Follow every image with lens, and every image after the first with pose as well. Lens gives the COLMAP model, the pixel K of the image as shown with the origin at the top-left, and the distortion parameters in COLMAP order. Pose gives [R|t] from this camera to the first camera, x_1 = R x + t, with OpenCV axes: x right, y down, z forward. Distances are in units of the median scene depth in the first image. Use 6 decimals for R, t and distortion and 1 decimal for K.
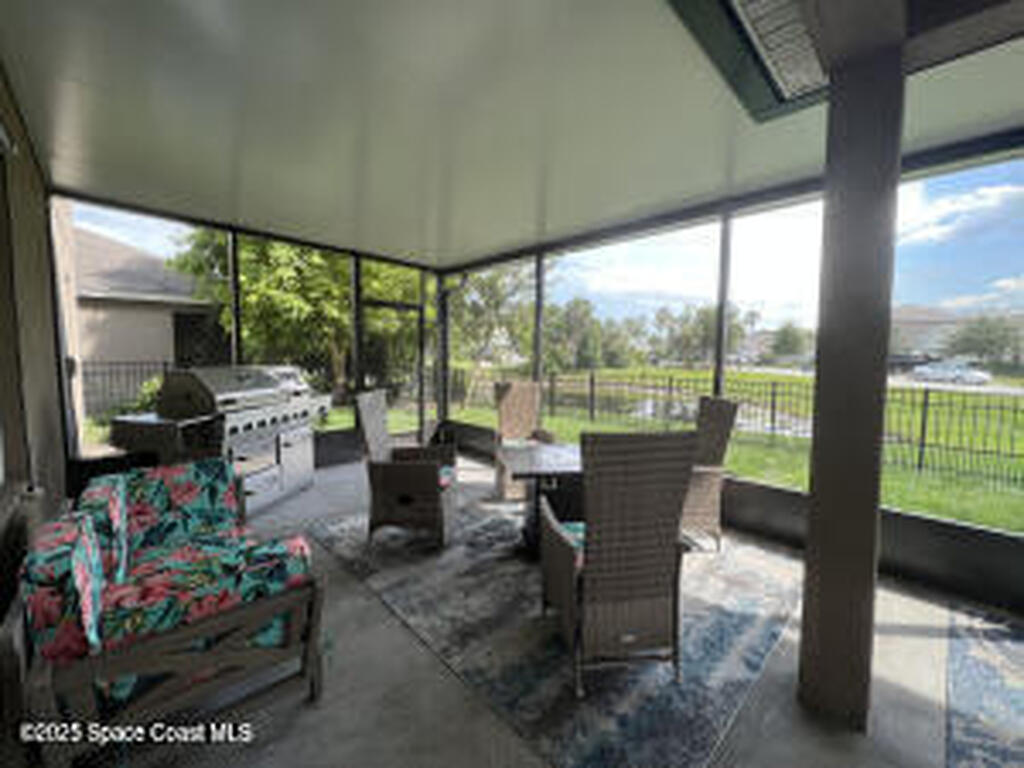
lens RADIAL K [[411.6, 0, 512.0], [0, 411.6, 384.0], [0, 0, 1]] dist [-0.005635, -0.000367]
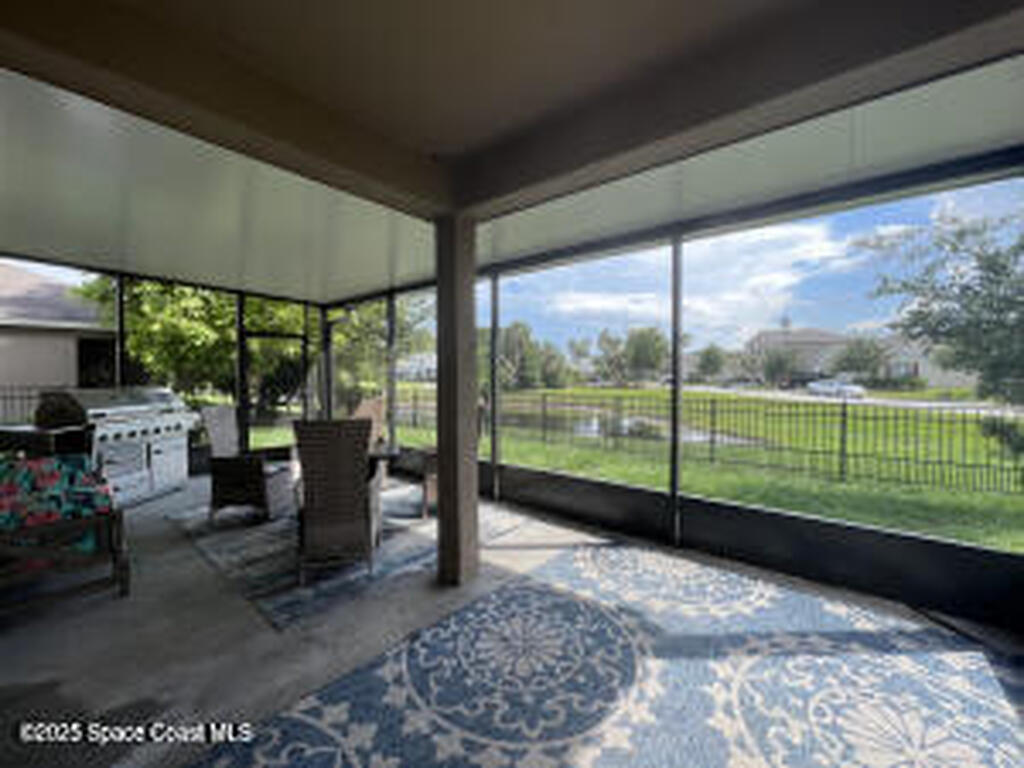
lens RADIAL K [[411.6, 0, 512.0], [0, 411.6, 384.0], [0, 0, 1]] dist [-0.005635, -0.000367]
pose [[0.993665, -0.013896, 0.111516, 0.168060], [0.019742, 0.998478, -0.051490, 0.014021], [-0.110631, 0.053365, 0.992428, -0.153623]]
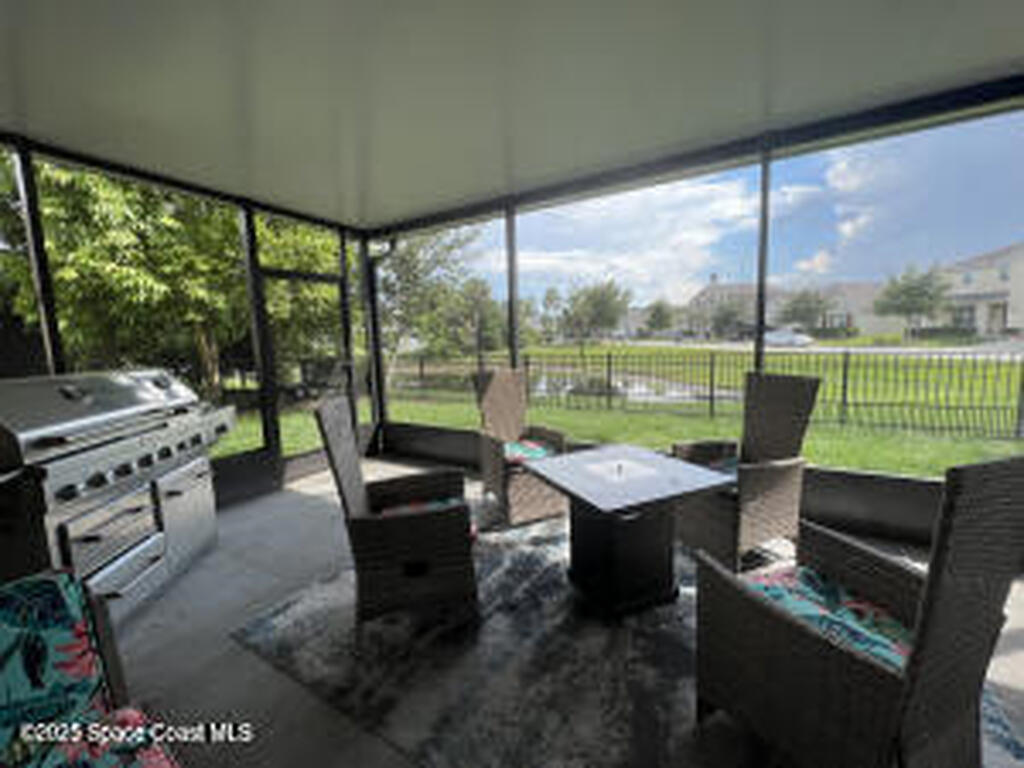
lens RADIAL K [[411.9, 0, 512.0], [0, 411.9, 384.0], [0, 0, 1]] dist [-0.001454, 0.000155]
pose [[0.965862, -0.072707, 0.248646, -0.089629], [0.062483, 0.996853, 0.048779, -0.007865], [-0.251410, -0.031578, 0.967365, 0.126491]]
